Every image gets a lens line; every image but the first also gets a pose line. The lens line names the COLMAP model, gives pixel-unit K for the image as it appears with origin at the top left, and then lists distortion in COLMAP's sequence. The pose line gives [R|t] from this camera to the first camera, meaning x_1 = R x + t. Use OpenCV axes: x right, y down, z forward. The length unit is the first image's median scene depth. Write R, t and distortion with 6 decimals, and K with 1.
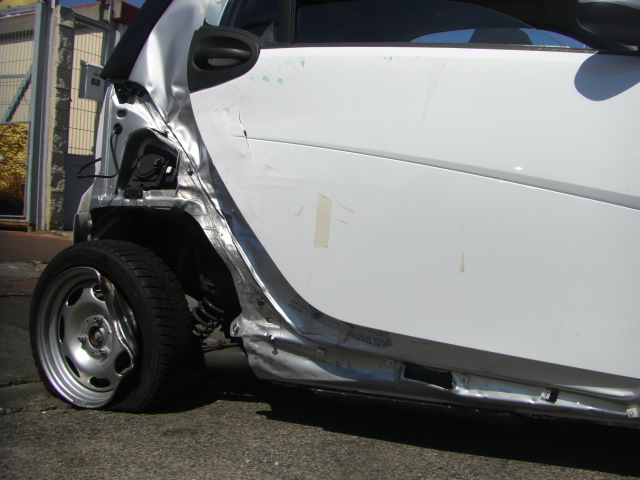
lens RADIAL K [[723.3, 0, 362.7], [0, 723.3, 228.0], [0, 0, 1]] dist [-0.195104, 0.158031]
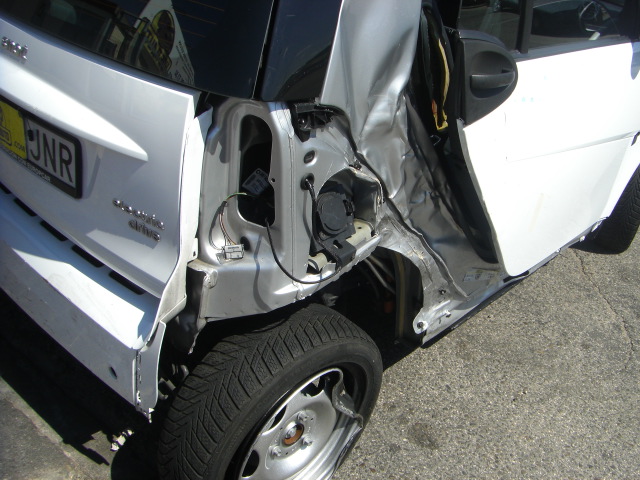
lens RADIAL K [[723.3, 0, 362.7], [0, 723.3, 228.0], [0, 0, 1]] dist [-0.195104, 0.158031]
pose [[0.291411, -0.469121, 0.833670, -0.903758], [-0.104936, 0.850558, 0.515305, -0.449816], [-0.950825, -0.237648, 0.198635, 0.836901]]
